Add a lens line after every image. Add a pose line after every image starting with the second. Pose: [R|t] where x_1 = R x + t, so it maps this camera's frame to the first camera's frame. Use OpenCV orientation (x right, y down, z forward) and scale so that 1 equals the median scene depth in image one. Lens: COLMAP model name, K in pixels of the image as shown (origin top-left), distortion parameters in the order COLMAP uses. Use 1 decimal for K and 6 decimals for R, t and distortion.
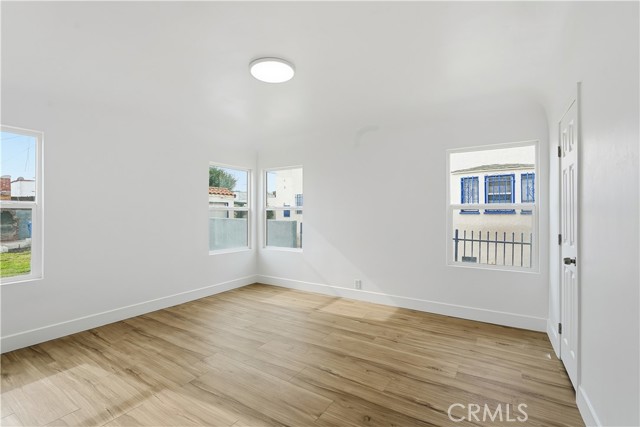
lens RADIAL K [[286.9, 0, 317.8], [0, 286.9, 214.1], [0, 0, 1]] dist [-0.011450, 0.004042]
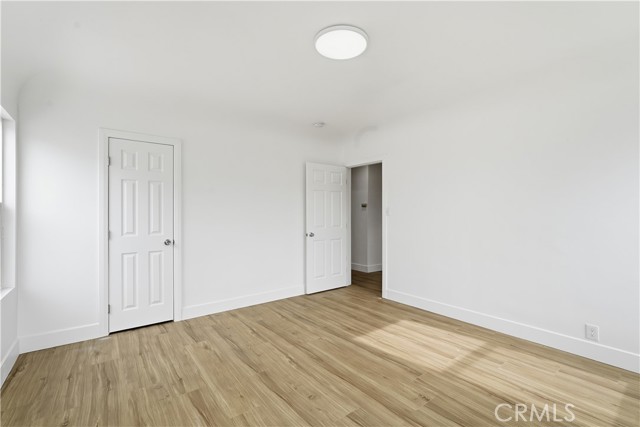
lens RADIAL K [[286.9, 0, 319.8], [0, 286.9, 214.4], [0, 0, 1]] dist [-0.011450, 0.004042]
pose [[-0.946543, 0.000193, 0.322577, -0.371060], [-0.001444, 0.999987, -0.004835, 0.006687], [-0.322574, -0.005042, -0.946531, 1.821697]]
